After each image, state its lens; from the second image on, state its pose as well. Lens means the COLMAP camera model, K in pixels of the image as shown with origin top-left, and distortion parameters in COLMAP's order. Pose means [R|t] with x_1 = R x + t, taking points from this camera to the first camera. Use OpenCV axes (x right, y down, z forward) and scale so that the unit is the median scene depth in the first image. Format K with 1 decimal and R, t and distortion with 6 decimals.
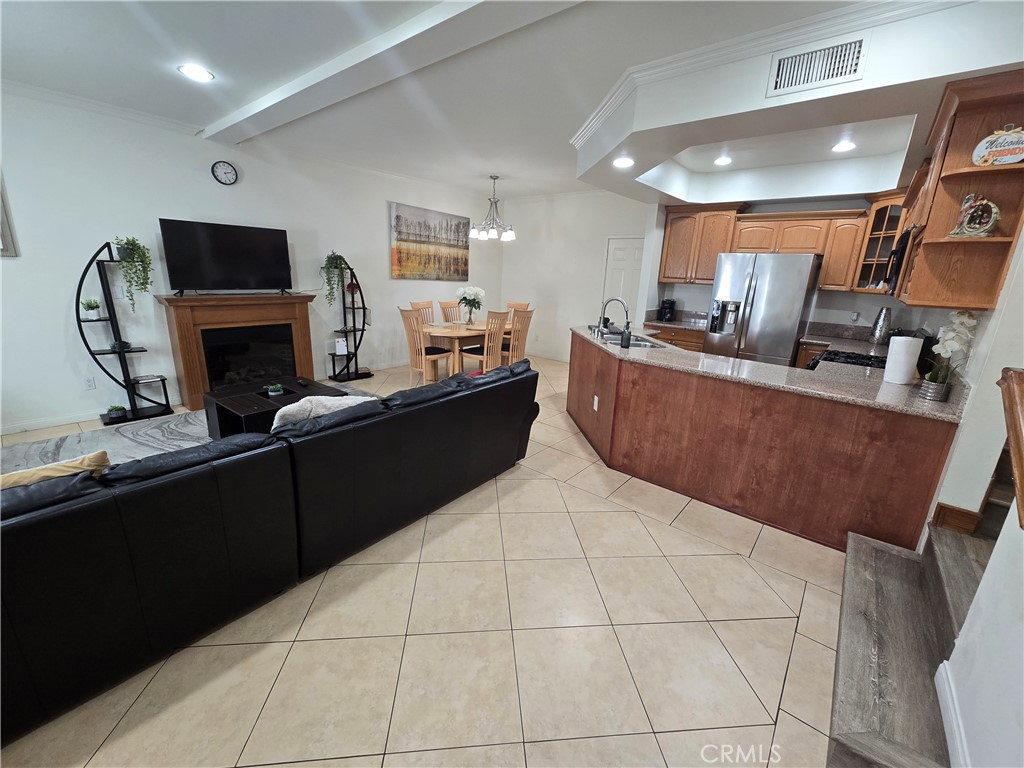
lens RADIAL K [[420.1, 0, 516.6], [0, 420.1, 382.6], [0, 0, 1]] dist [-0.000216, 0.000893]
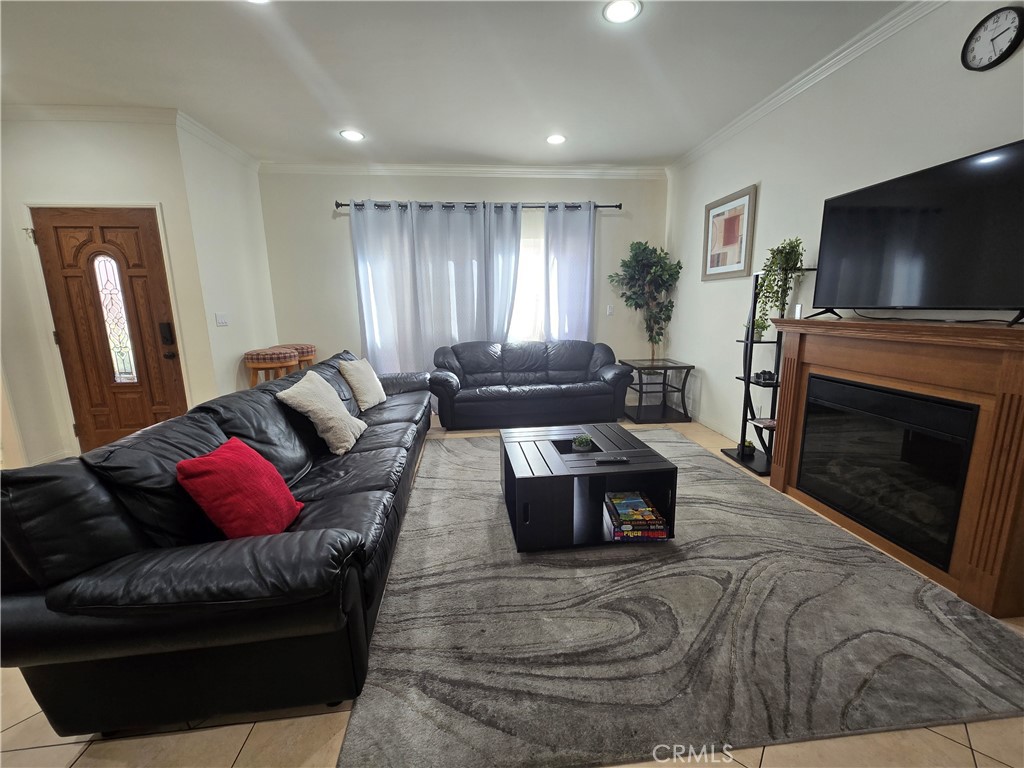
lens RADIAL K [[420.1, 0, 516.6], [0, 420.1, 382.6], [0, 0, 1]] dist [-0.000216, 0.000893]
pose [[-0.700075, 0.100611, -0.706946, -0.016300], [-0.197055, 0.924360, 0.326693, -0.175122], [0.686341, 0.368017, -0.627296, 0.838744]]
